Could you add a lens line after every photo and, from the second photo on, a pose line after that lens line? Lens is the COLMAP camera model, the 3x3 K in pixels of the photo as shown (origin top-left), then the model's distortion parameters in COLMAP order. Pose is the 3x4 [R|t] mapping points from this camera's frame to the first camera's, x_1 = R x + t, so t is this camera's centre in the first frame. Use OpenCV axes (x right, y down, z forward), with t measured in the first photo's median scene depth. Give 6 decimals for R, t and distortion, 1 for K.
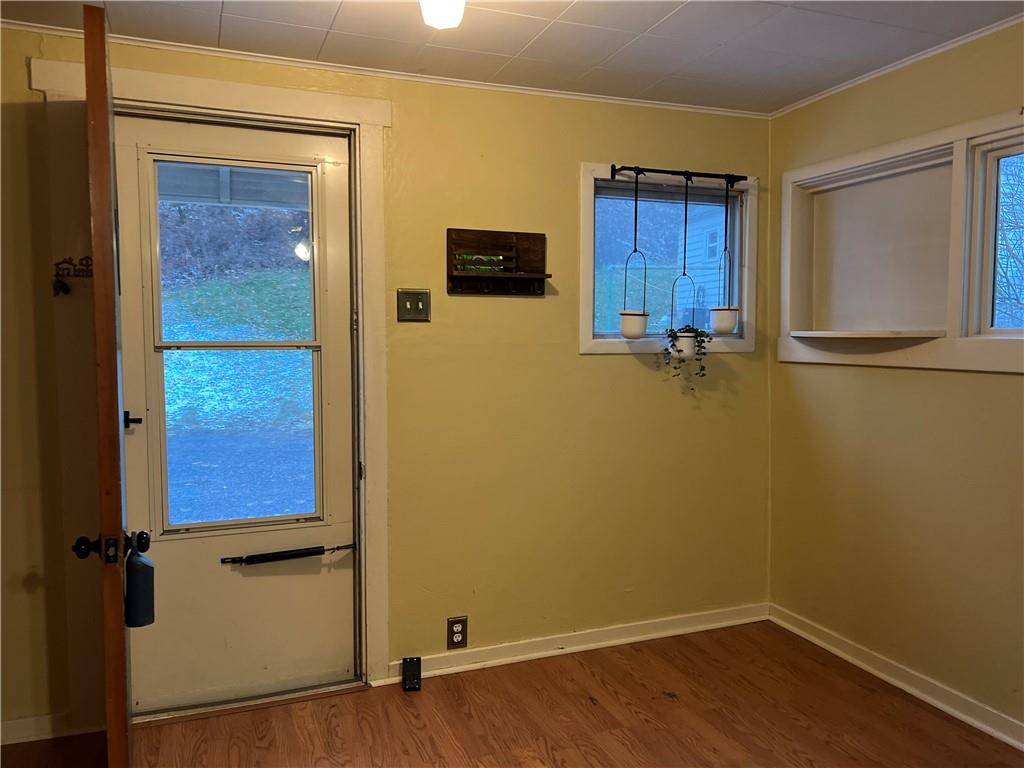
lens RADIAL K [[768.6, 0, 509.9], [0, 768.6, 396.5], [0, 0, 1]] dist [0.057792, -0.066916]
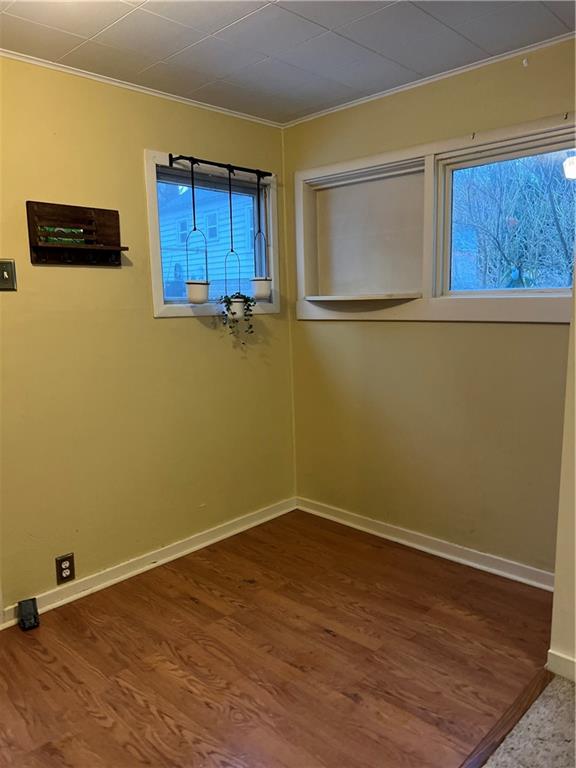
lens RADIAL K [[576.4, 0, 280.0], [0, 576.4, 395.2], [0, 0, 1]] dist [0.057792, -0.066916]
pose [[0.910266, -0.084711, 0.405265, -0.108668], [0.051820, 0.994458, 0.091476, -0.008662], [-0.410768, -0.062267, 0.909611, 0.115083]]
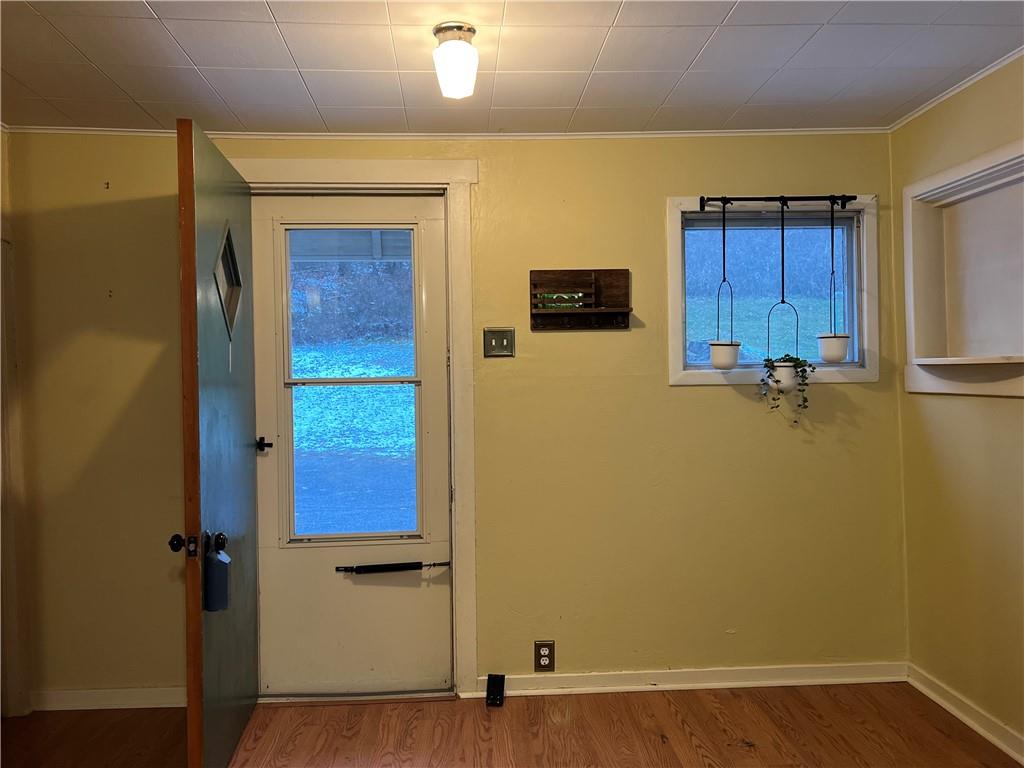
lens RADIAL K [[768.6, 0, 503.4], [0, 768.6, 390.5], [0, 0, 1]] dist [0.057792, -0.066916]
pose [[0.947409, -0.008612, -0.319908, 0.219553], [-0.009140, 0.998502, -0.053947, 0.007478], [0.319893, 0.054034, 0.945911, -0.016123]]
